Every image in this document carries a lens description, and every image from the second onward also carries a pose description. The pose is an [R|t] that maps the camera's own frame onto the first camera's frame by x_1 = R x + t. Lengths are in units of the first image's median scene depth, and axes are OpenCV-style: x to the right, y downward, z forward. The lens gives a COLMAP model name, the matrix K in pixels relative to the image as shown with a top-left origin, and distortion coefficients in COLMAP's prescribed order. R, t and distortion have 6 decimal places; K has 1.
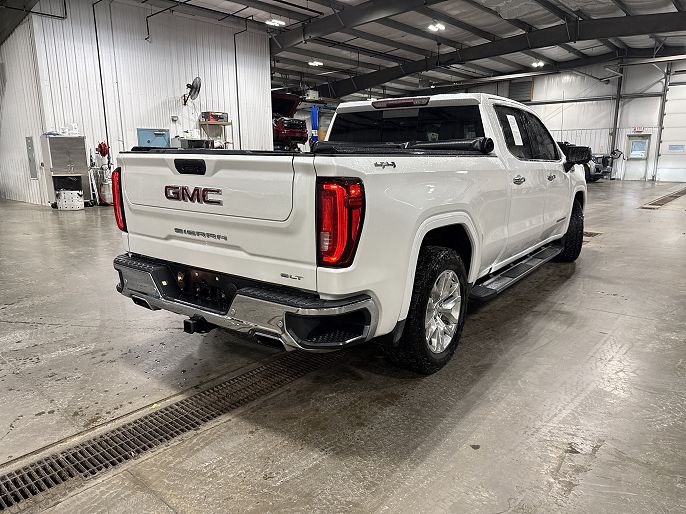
lens RADIAL K [[496.9, 0, 341.8], [0, 496.9, 258.0], [0, 0, 1]] dist [0.031655, -0.041118]
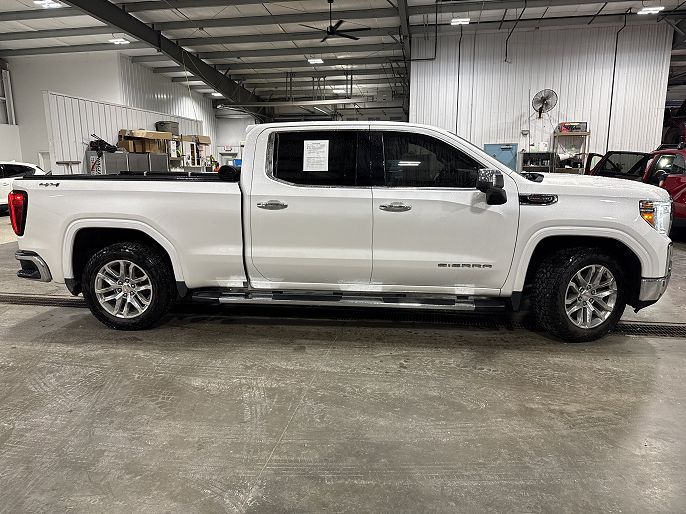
lens RADIAL K [[506.2, 0, 346.4], [0, 506.2, 259.3], [0, 0, 1]] dist [-0.002152, 0.000997]
pose [[0.483969, 0.157003, -0.860886, 0.448389], [-0.170732, 0.981809, 0.083075, -0.052296], [0.858268, 0.106775, 0.501971, 0.209679]]
